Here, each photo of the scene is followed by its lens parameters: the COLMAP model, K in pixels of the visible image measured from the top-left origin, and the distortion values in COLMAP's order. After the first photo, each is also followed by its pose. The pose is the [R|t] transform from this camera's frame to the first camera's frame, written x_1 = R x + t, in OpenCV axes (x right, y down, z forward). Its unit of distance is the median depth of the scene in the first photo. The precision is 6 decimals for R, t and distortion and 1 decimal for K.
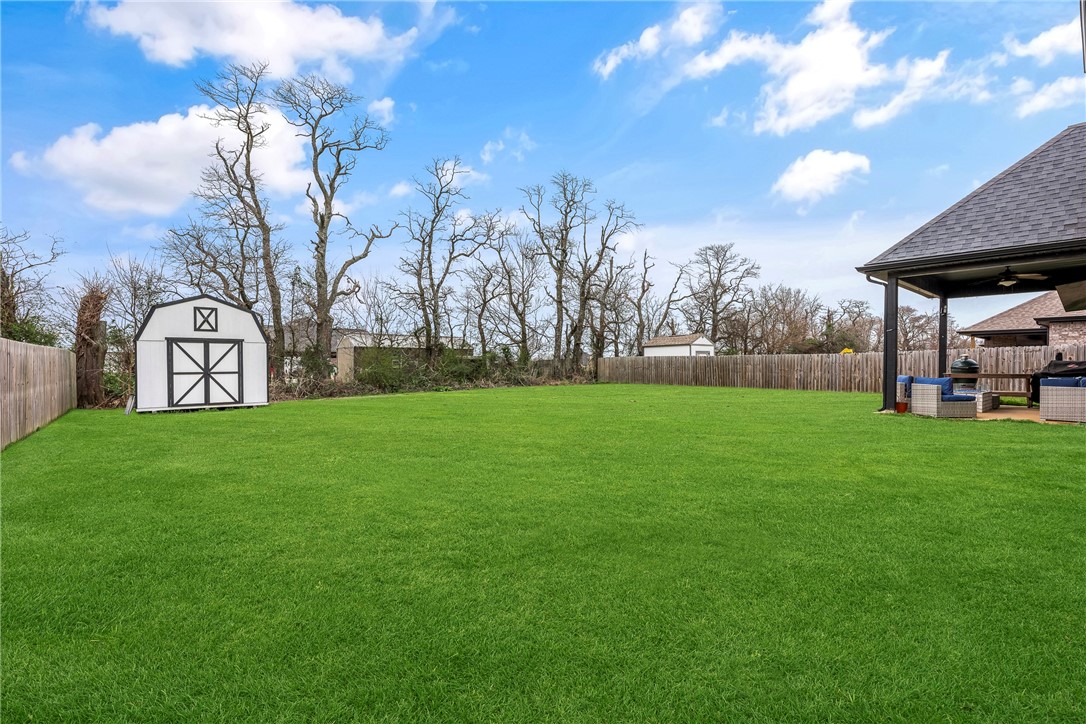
lens RADIAL K [[483.6, 0, 541.6], [0, 483.6, 372.5], [0, 0, 1]] dist [0.003384, 0.000344]
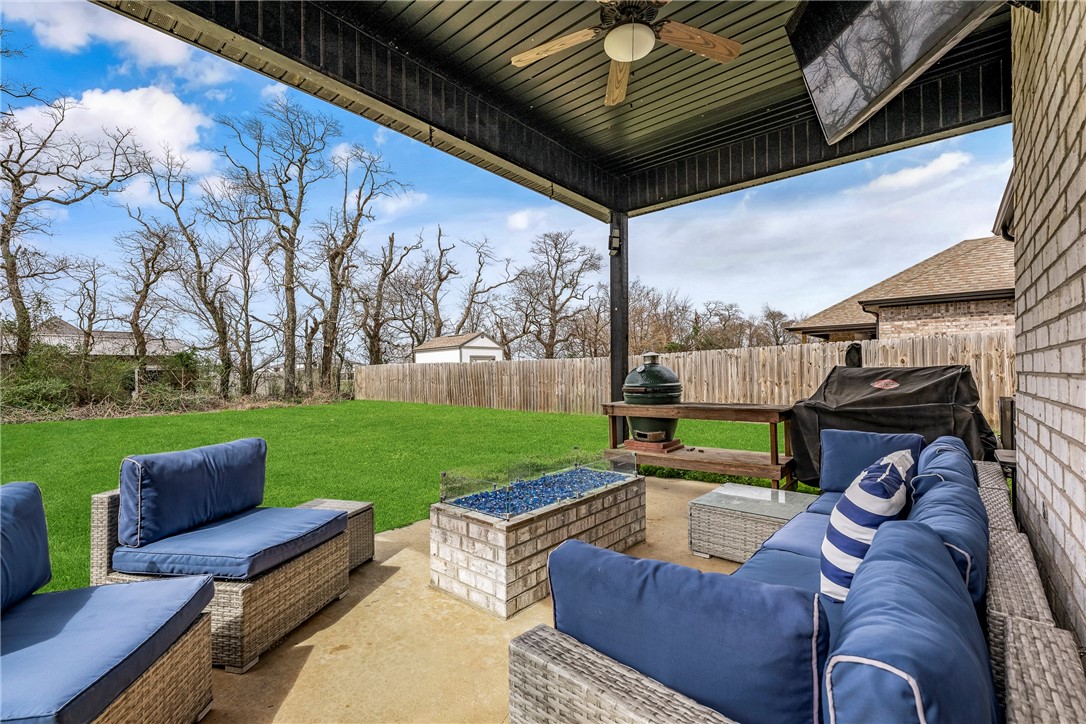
lens RADIAL K [[480.3, 0, 543.0], [0, 480.3, 362.0], [0, 0, 1]] dist [0.000307, 0.000011]
pose [[0.986316, -0.009898, 0.164571, 0.303866], [0.016010, 0.999229, -0.035854, -0.007413], [-0.164090, 0.037998, 0.985713, 0.269725]]
